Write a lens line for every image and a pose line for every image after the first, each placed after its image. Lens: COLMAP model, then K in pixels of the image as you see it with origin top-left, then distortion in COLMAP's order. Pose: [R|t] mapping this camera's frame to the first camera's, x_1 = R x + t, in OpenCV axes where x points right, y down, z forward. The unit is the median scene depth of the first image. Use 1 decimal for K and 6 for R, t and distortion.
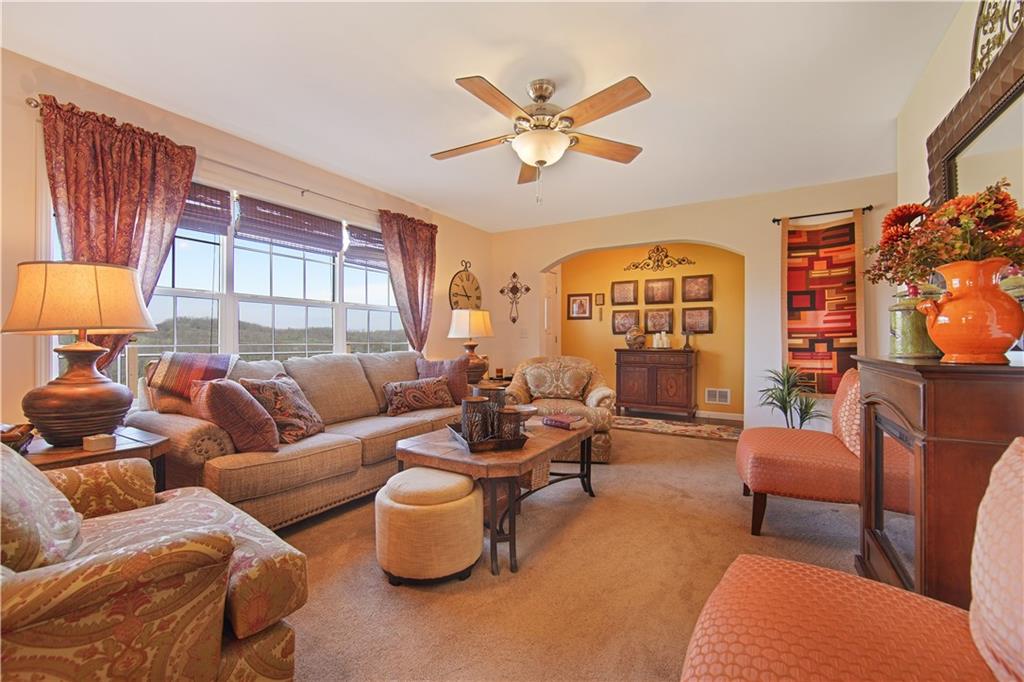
lens RADIAL K [[419.7, 0, 516.2], [0, 419.7, 344.7], [0, 0, 1]] dist [0.002136, 0.000182]
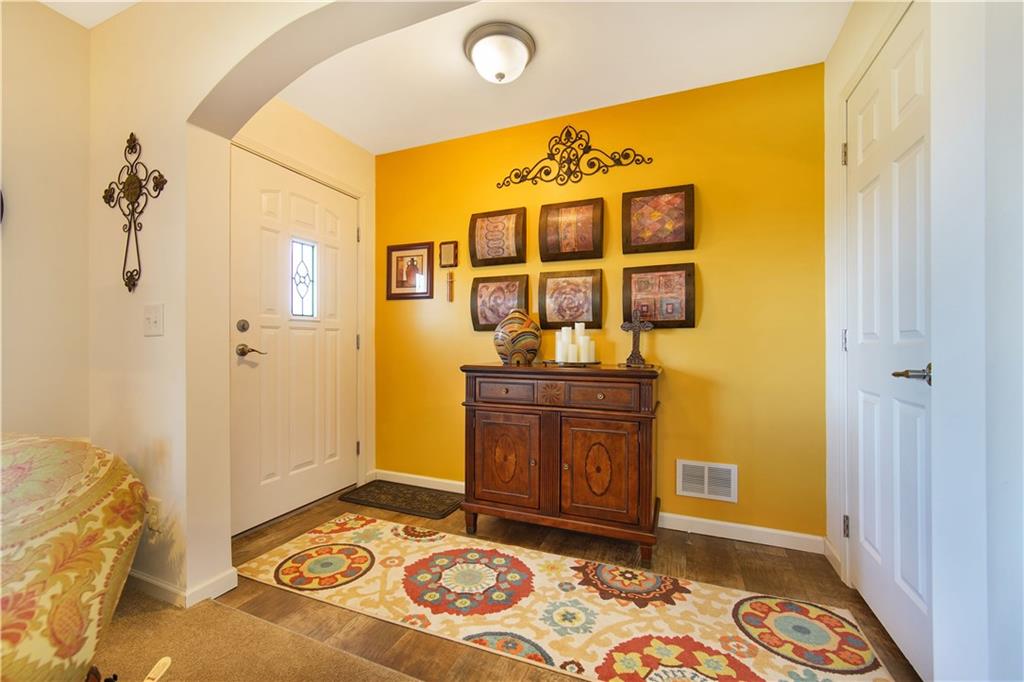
lens RADIAL K [[419.7, 0, 518.8], [0, 419.7, 343.8], [0, 0, 1]] dist [0.002136, 0.000182]
pose [[0.988501, 0.001627, 0.151203, 0.225765], [0.000652, 0.999887, -0.015027, -0.004778], [-0.151211, 0.014953, 0.988388, 0.593462]]
